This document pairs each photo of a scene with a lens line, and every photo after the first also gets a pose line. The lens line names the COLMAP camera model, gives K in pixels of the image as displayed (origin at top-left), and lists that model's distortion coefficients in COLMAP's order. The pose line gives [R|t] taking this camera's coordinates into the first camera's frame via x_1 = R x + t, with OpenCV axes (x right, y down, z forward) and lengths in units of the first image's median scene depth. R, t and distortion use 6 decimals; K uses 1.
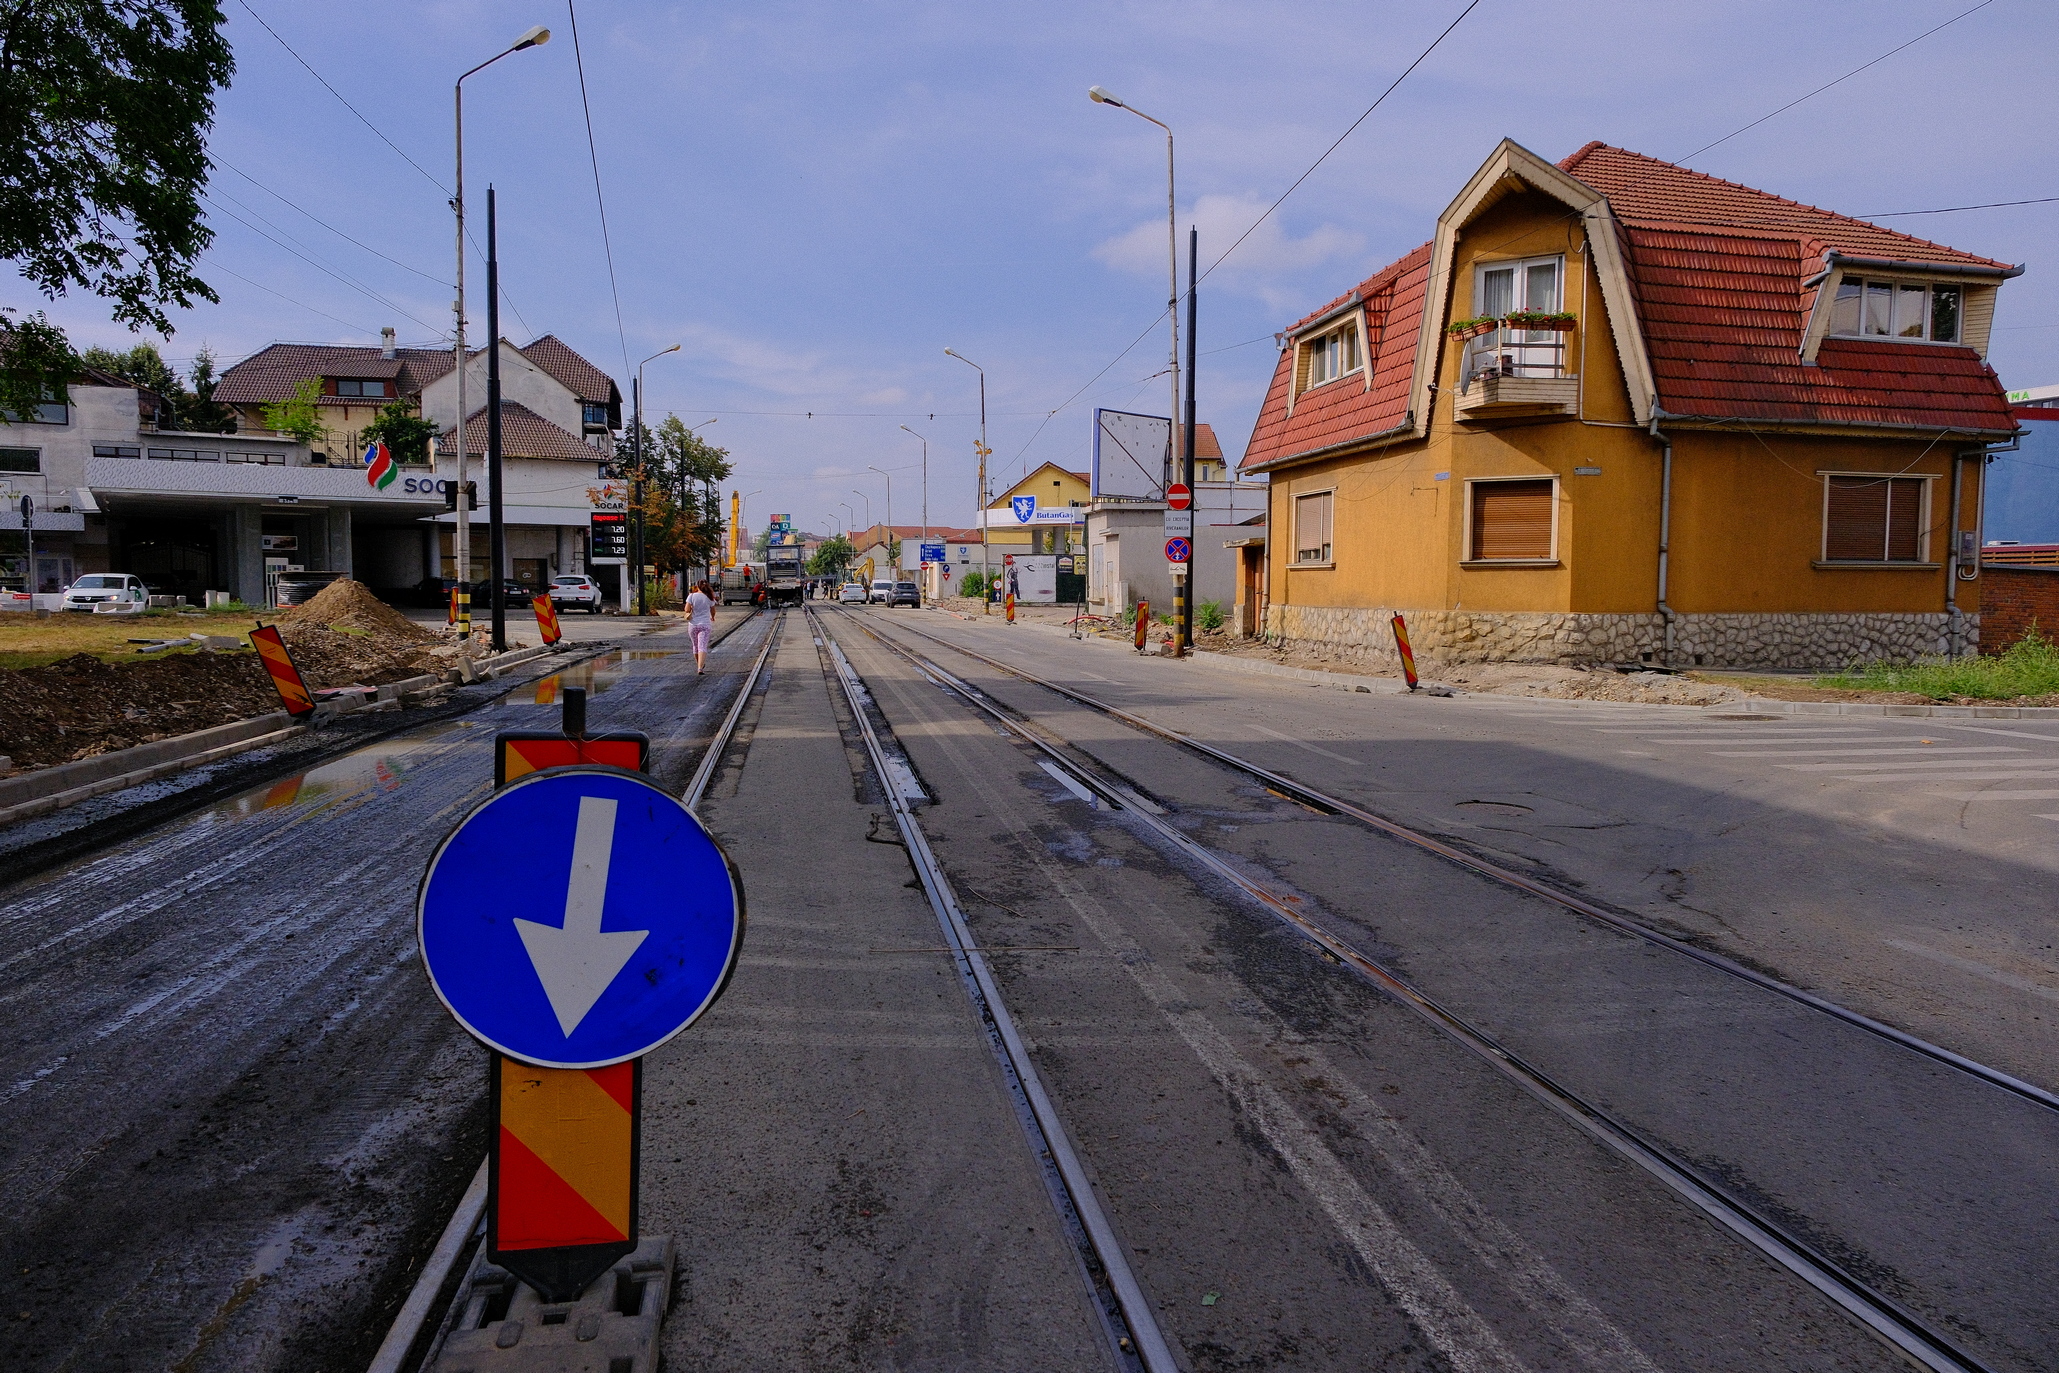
lens RADIAL K [[1393.2, 0, 1029.4], [0, 1393.2, 673.9], [0, 0, 1]] dist [0.002041, 0.007874]
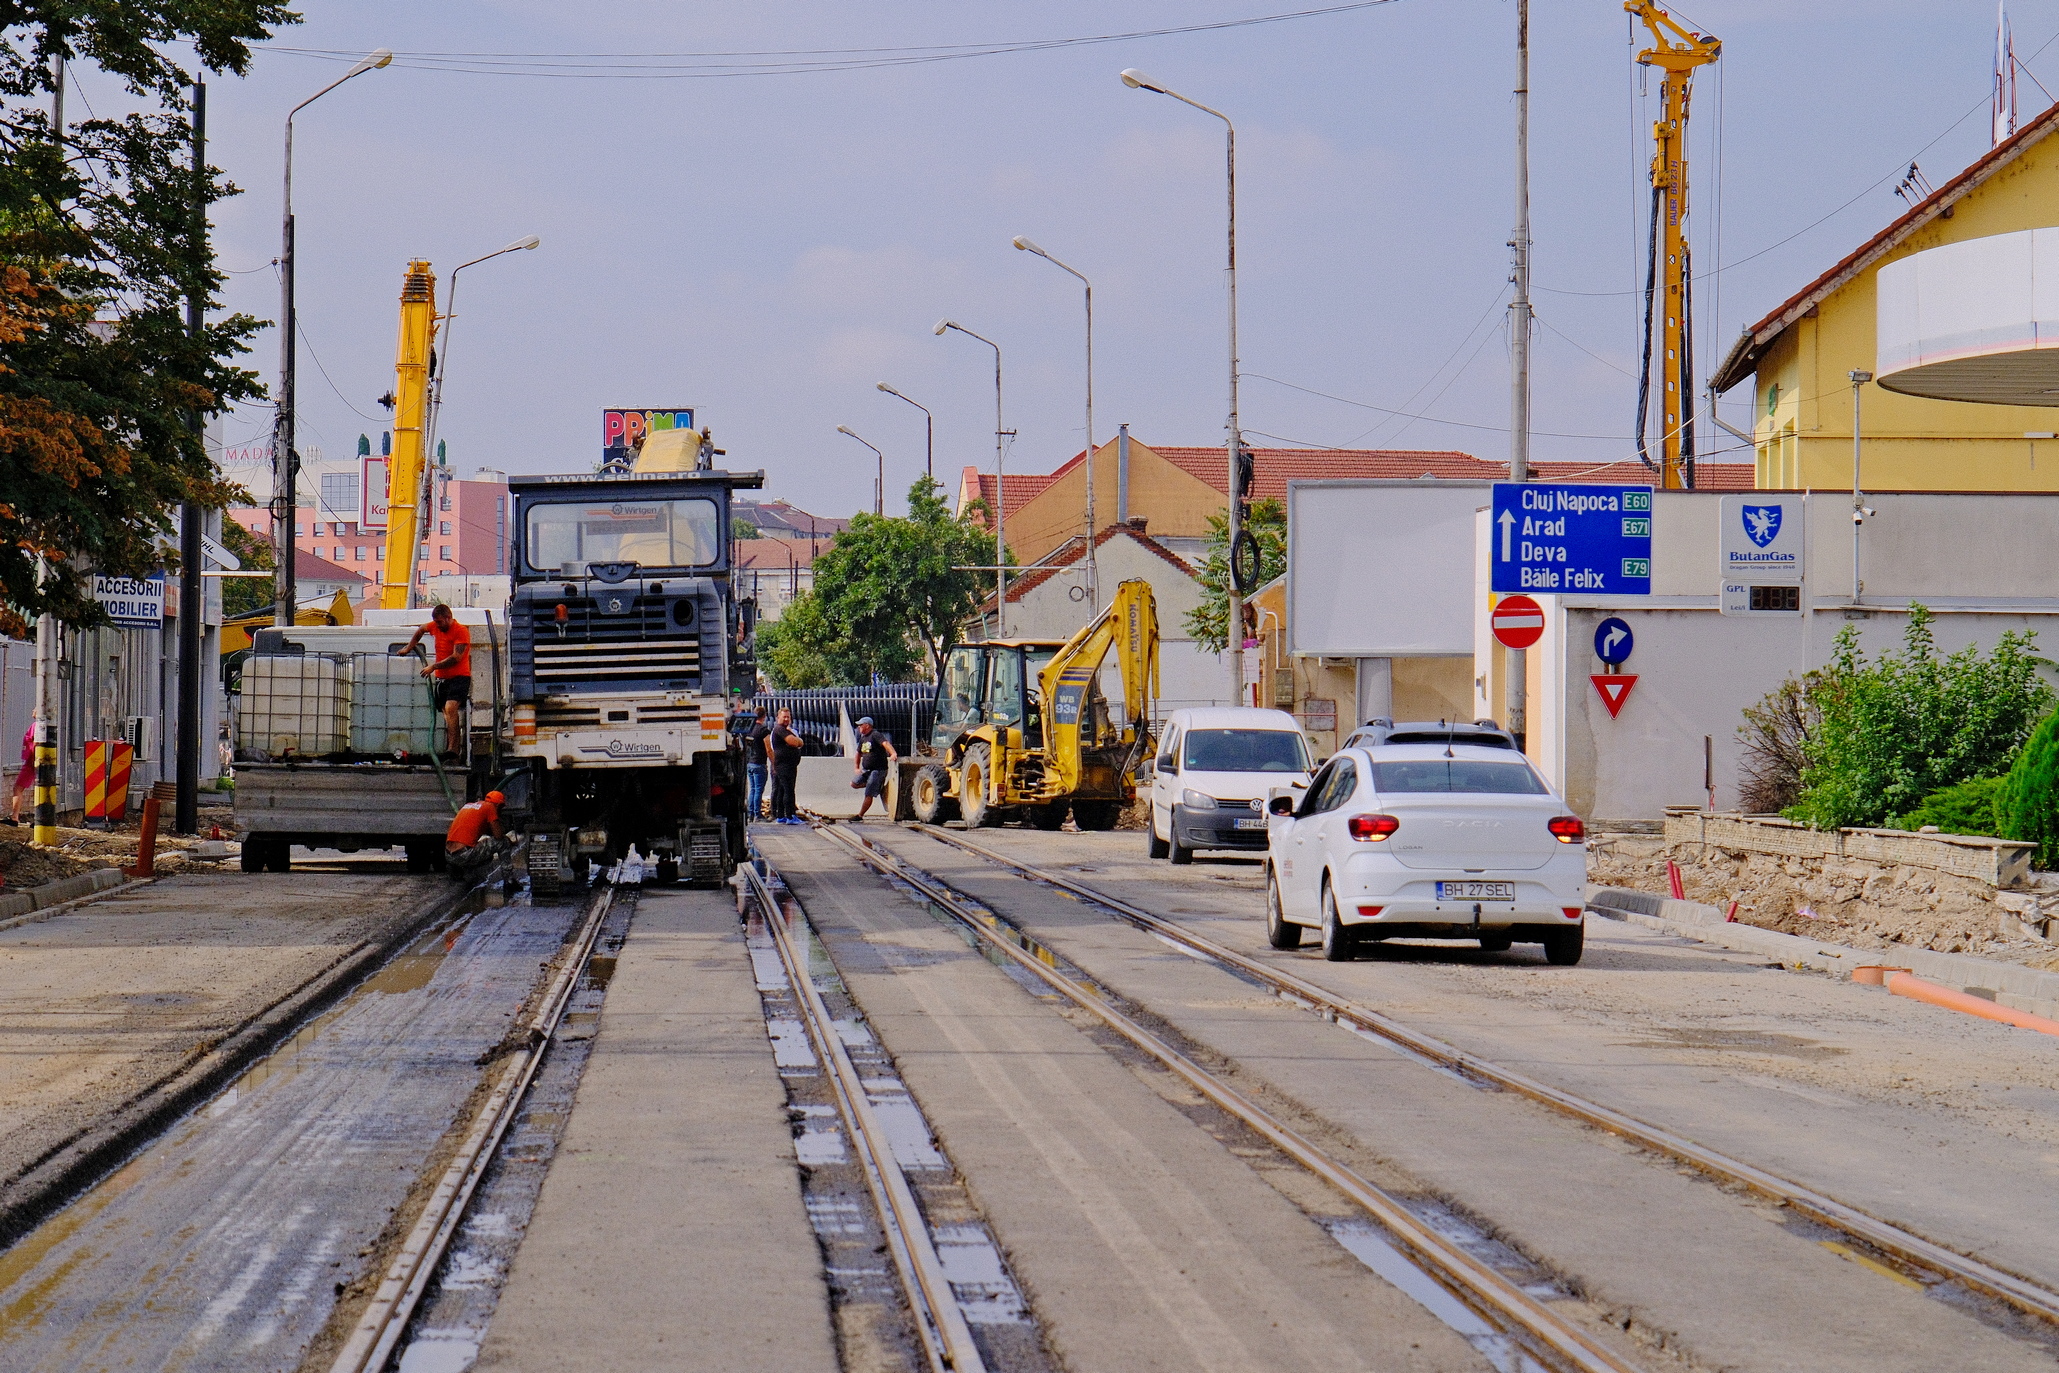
lens RADIAL K [[5988.1, 0, 1075.5], [0, 5988.1, 684.6], [0, 0, 1]] dist [0.055057, 0.485051]
pose [[0.994392, 0.003265, -0.105703, -0.067268], [-0.010868, 0.997387, -0.071423, -0.027660], [0.105193, 0.072172, 0.991829, 0.415251]]
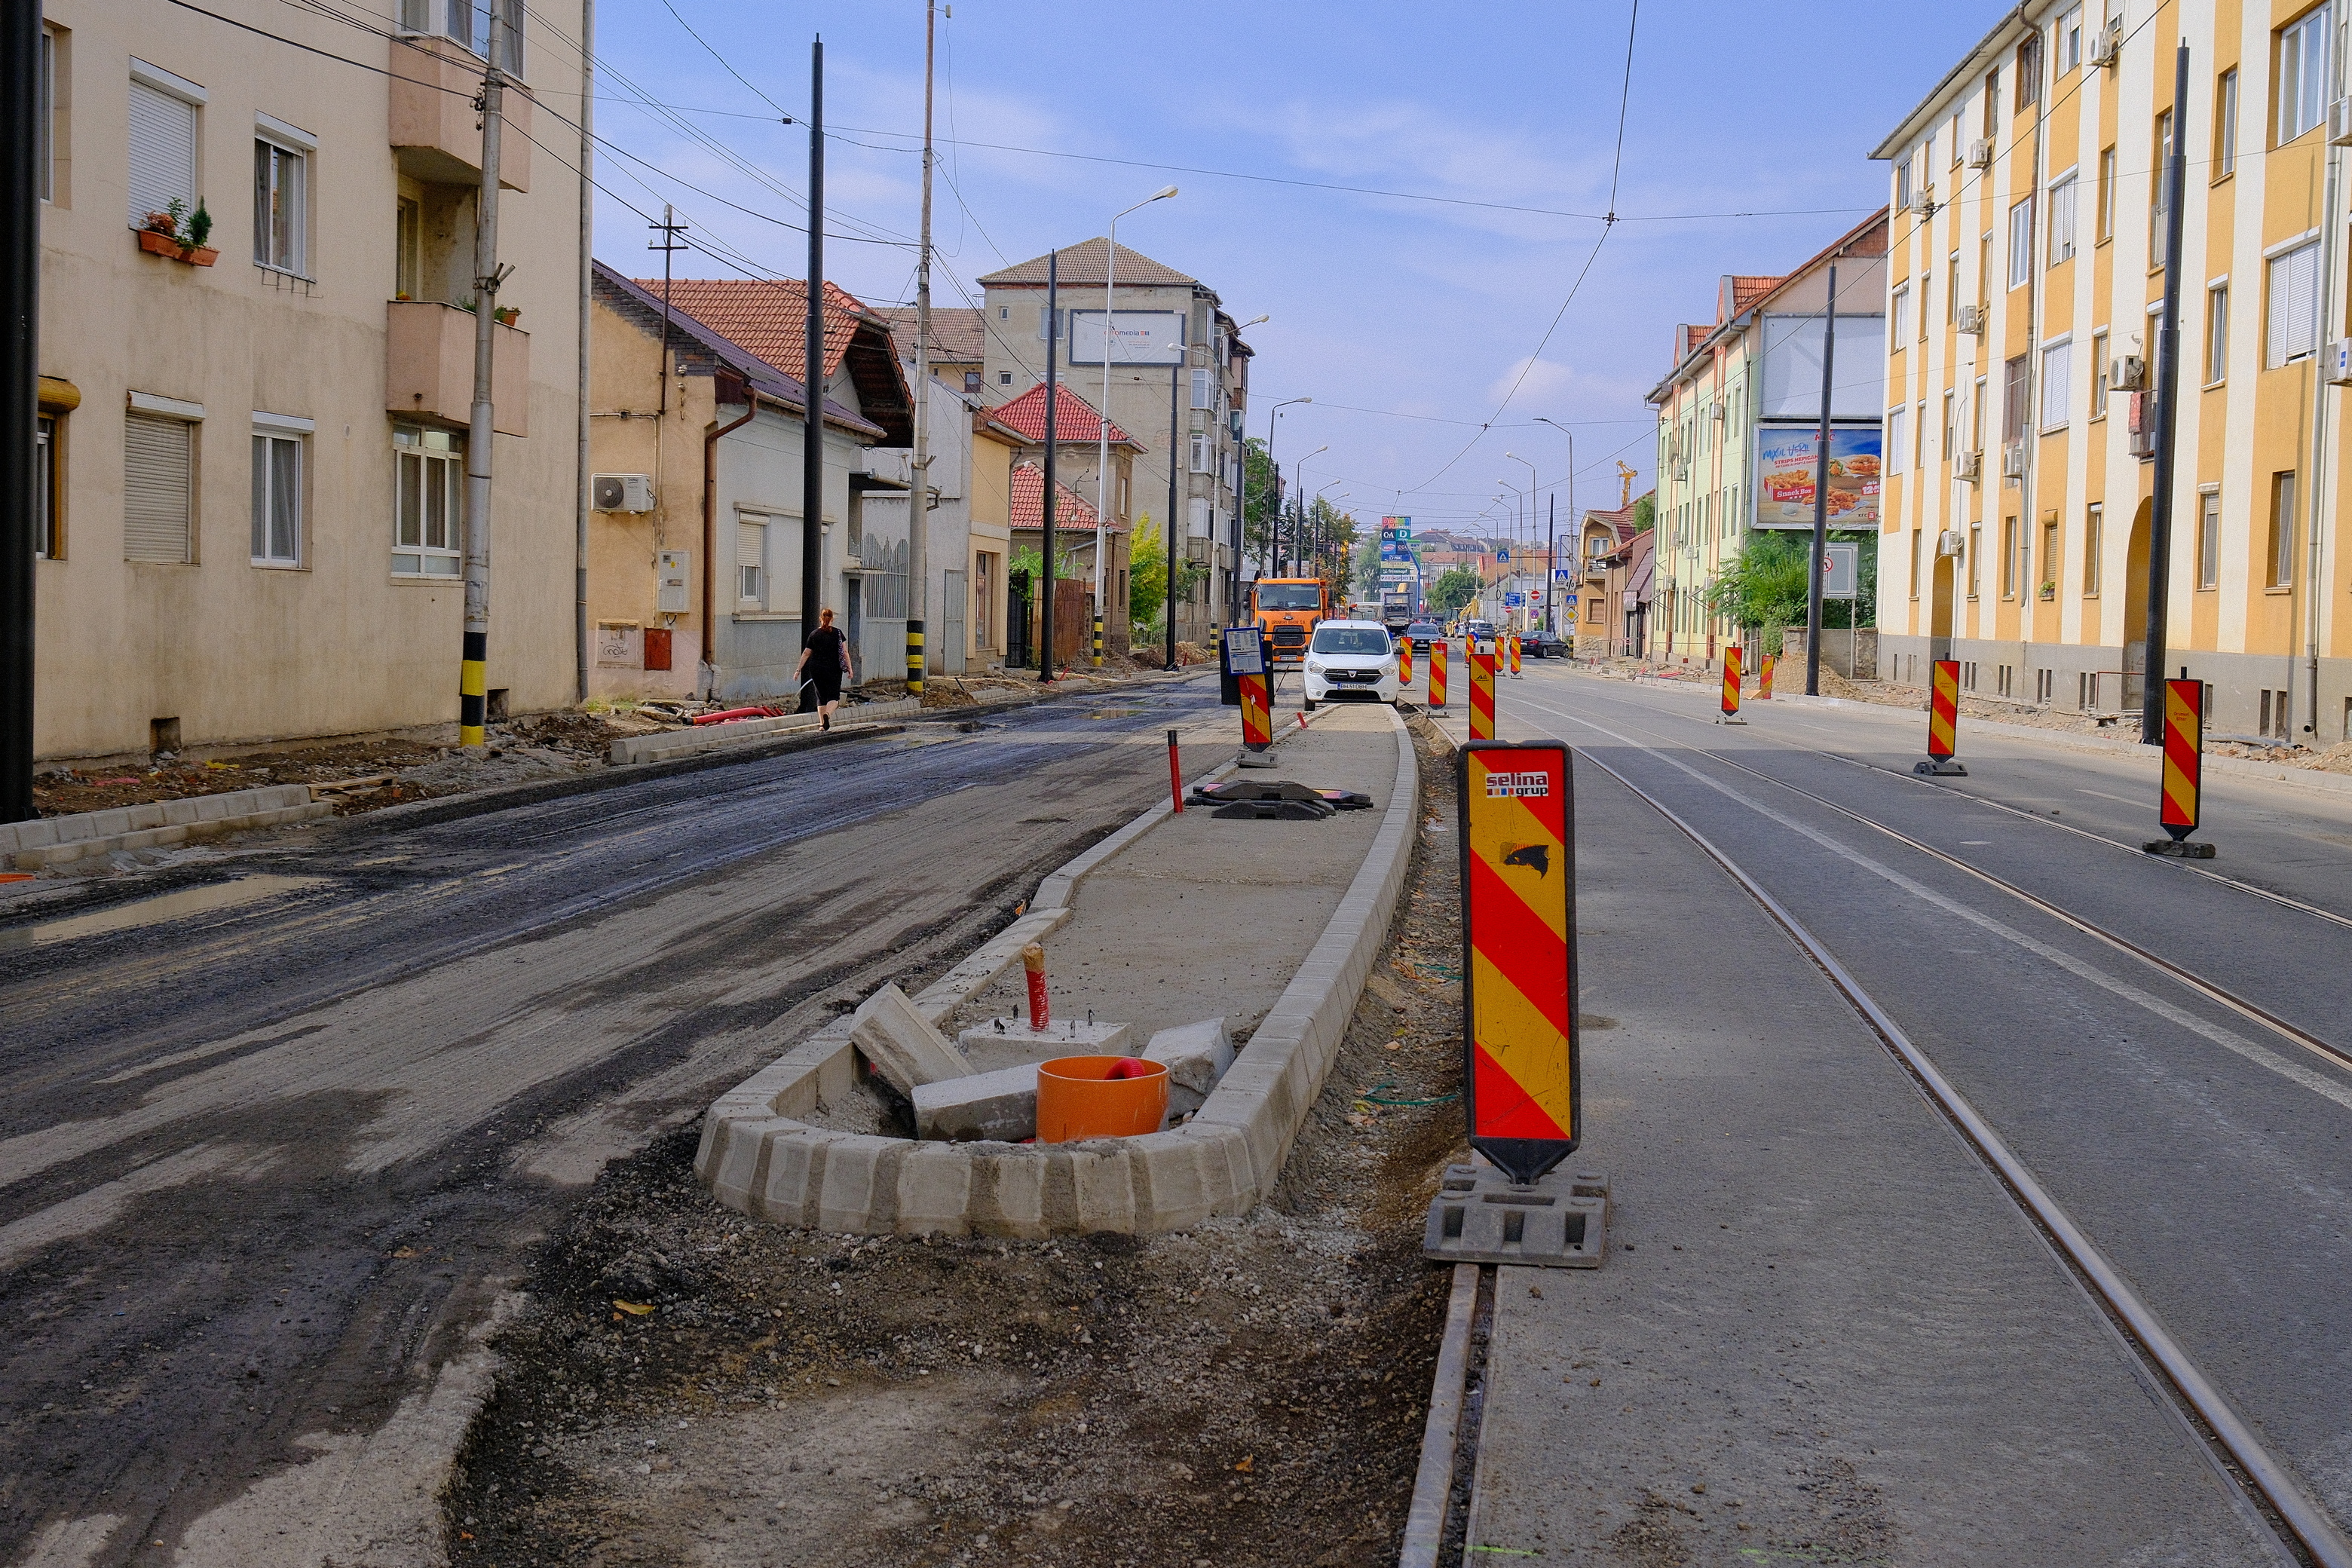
lens RADIAL K [[2757.3, 0, 1170.2], [0, 2757.3, 734.5], [0, 0, 1]] dist [0.033275, -0.028799]
pose [[0.966914, 0.026332, -0.253741, 0.332694], [-0.032116, 0.999310, -0.018680, 0.115044], [0.253074, 0.026211, 0.967092, -1.859757]]
